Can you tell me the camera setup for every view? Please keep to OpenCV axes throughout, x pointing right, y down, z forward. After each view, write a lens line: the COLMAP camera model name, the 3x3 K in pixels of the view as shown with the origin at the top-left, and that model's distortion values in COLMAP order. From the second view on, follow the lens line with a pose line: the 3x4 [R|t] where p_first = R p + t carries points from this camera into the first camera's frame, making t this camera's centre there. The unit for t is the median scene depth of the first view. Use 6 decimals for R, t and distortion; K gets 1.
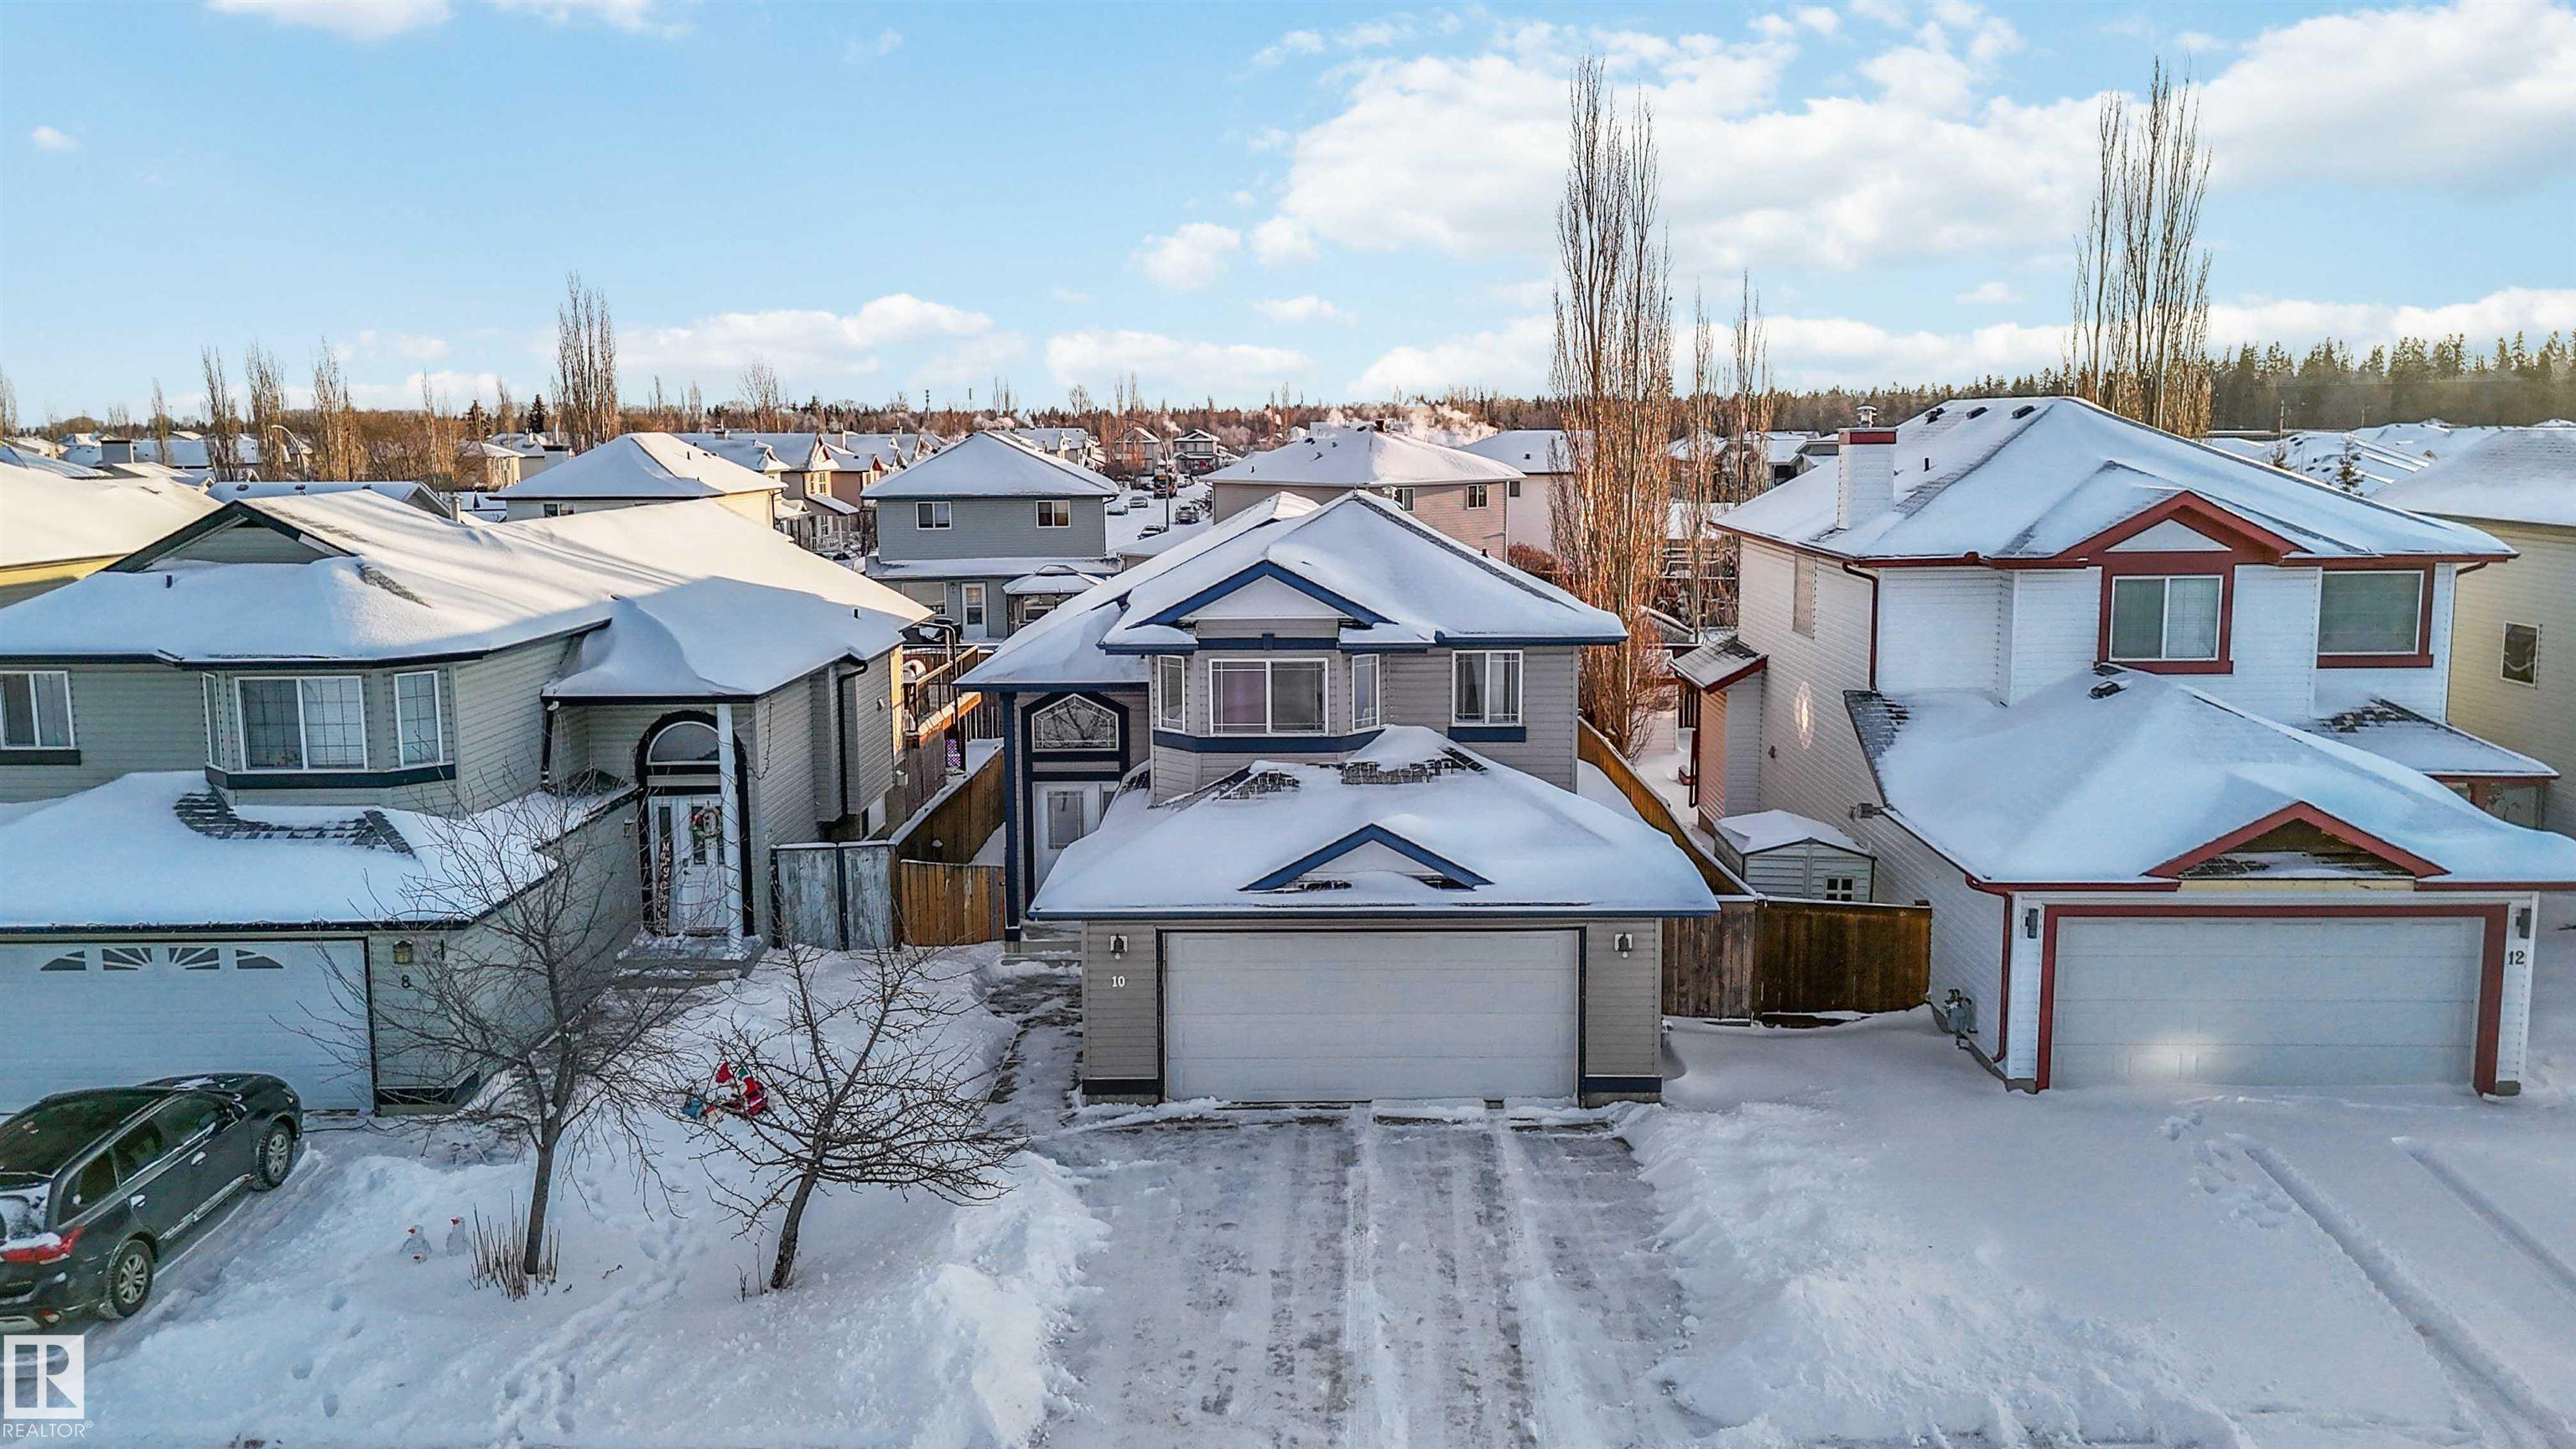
lens RADIAL K [[1886.5, 0, 1285.1], [0, 1886.5, 682.7], [0, 0, 1]] dist [0.096559, -0.093494]
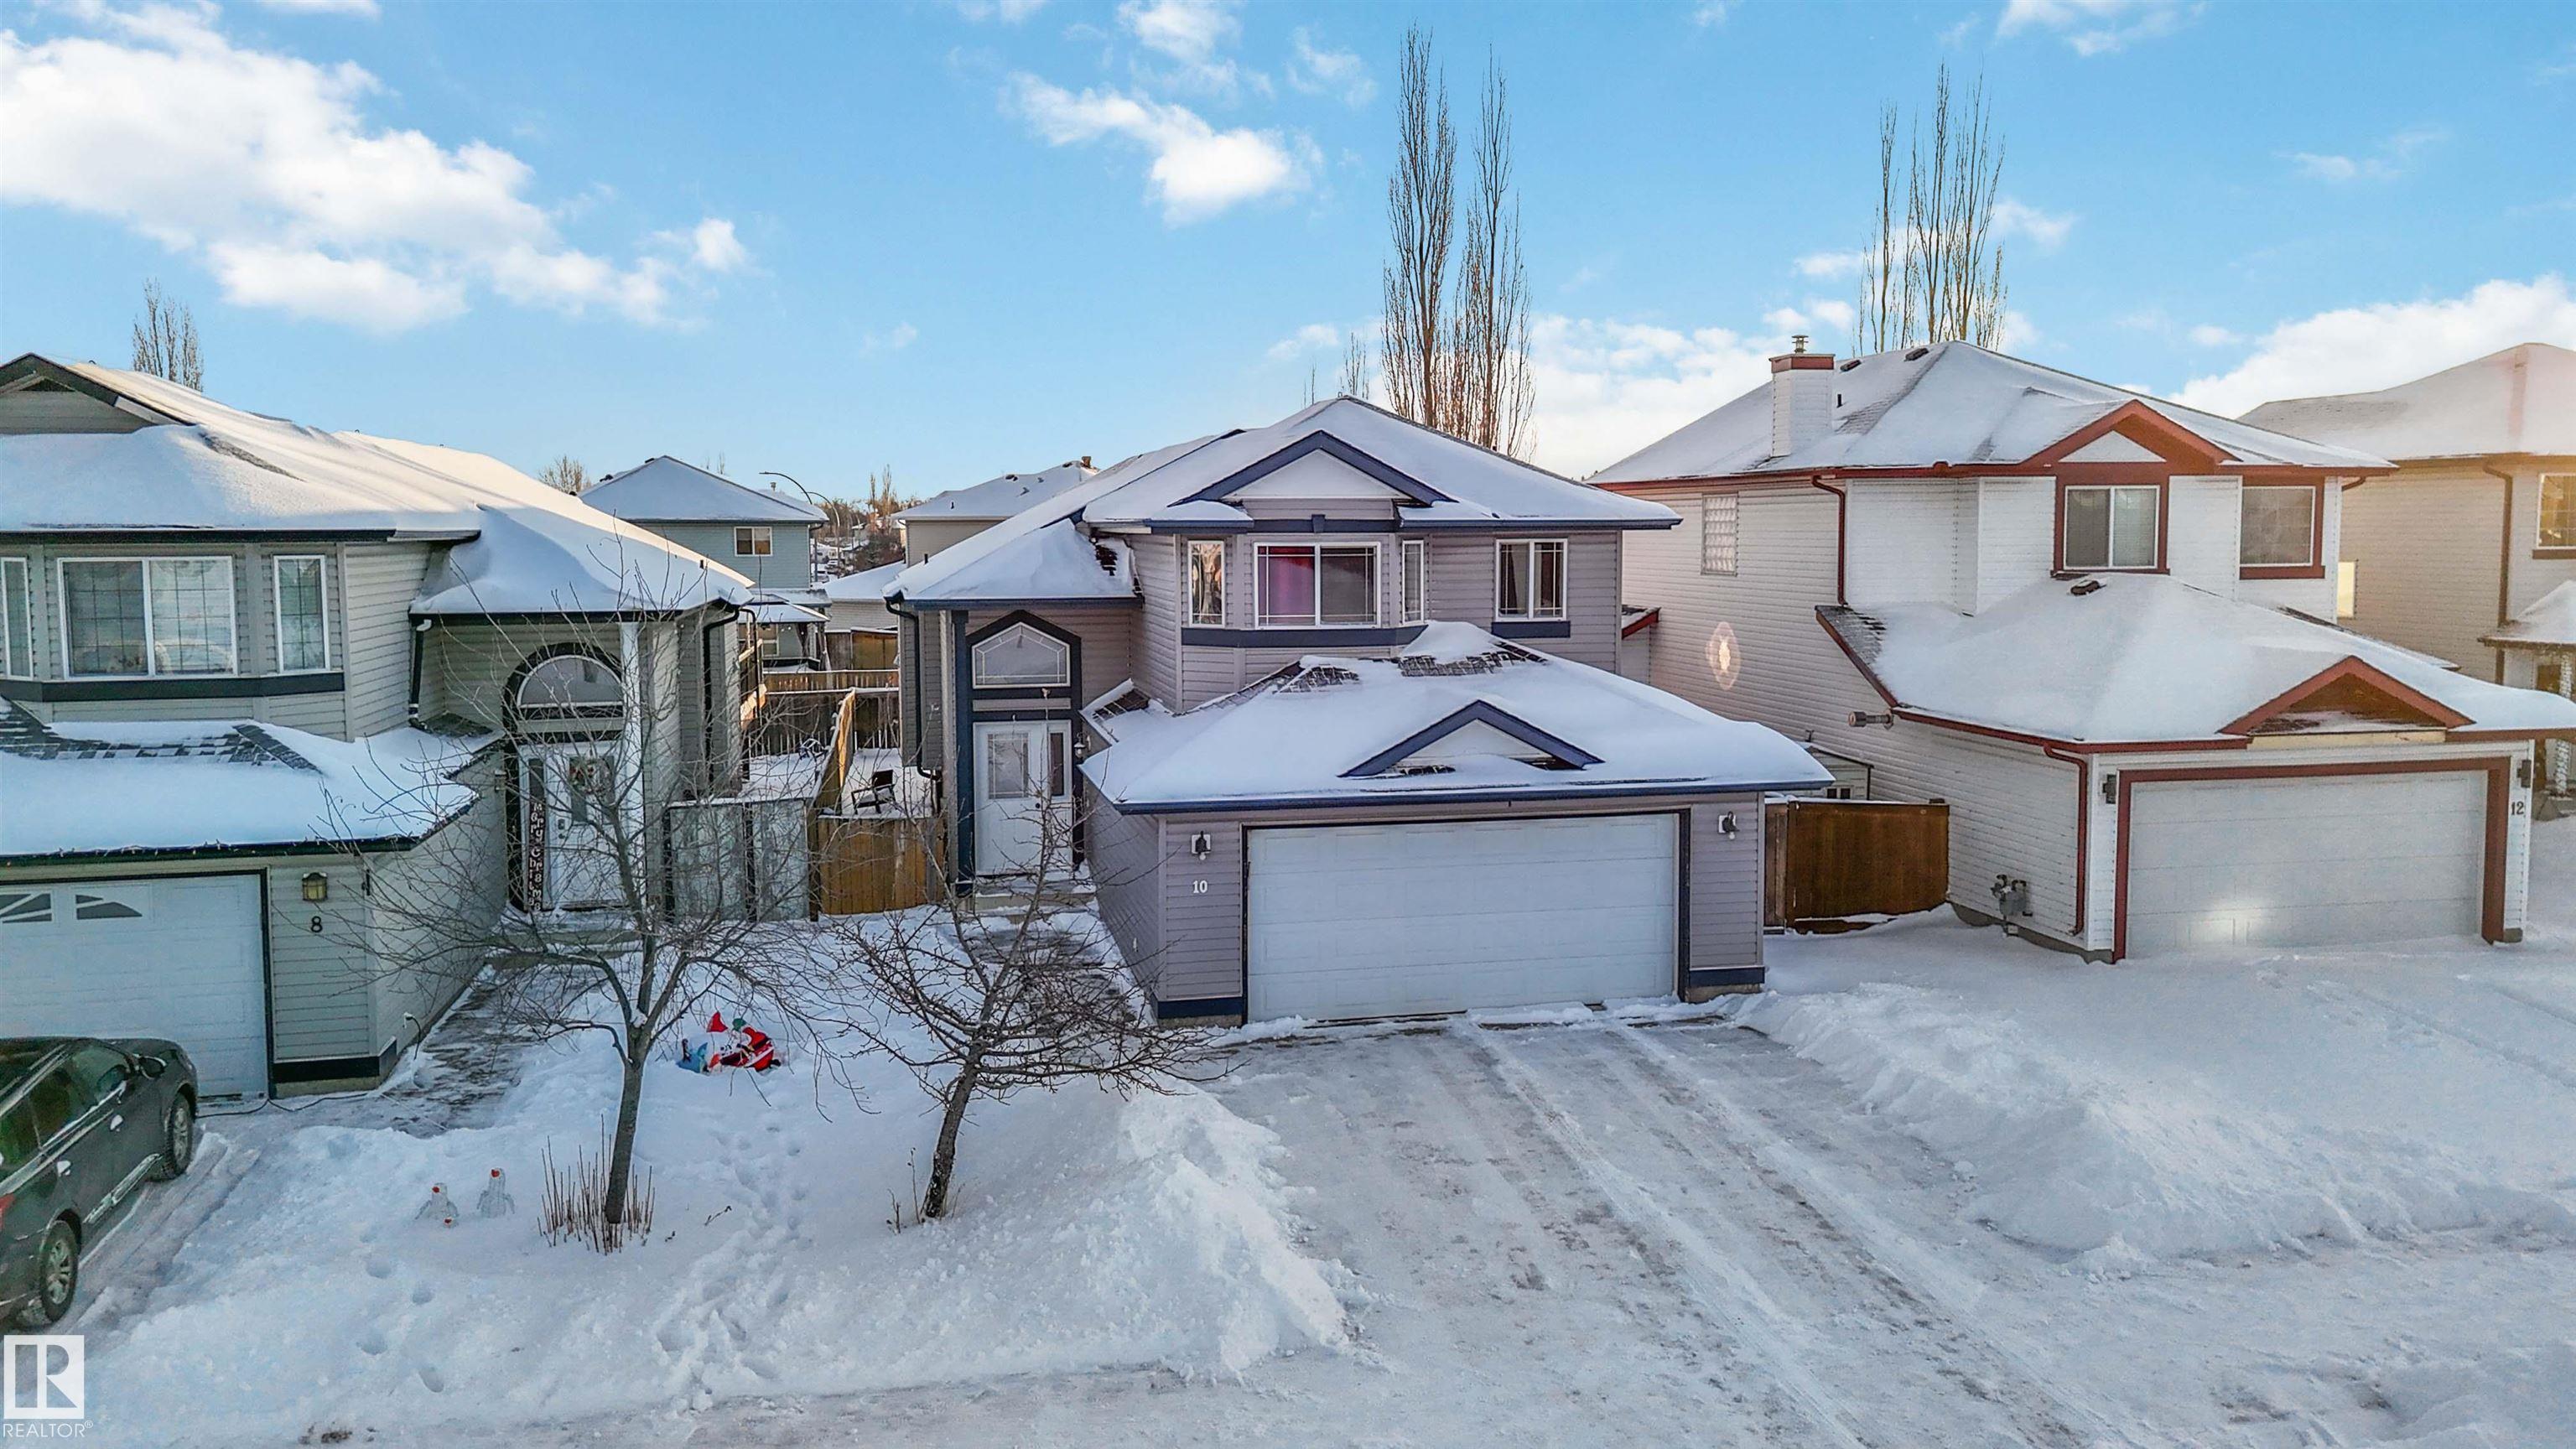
lens RADIAL K [[1886.5, 0, 1285.1], [0, 1886.5, 682.7], [0, 0, 1]] dist [0.096559, -0.093494]
pose [[0.973828, -0.014321, 0.226833, -0.247544], [0.027176, 0.998190, -0.053652, 0.110293], [-0.225654, 0.058412, 0.972455, 0.123056]]
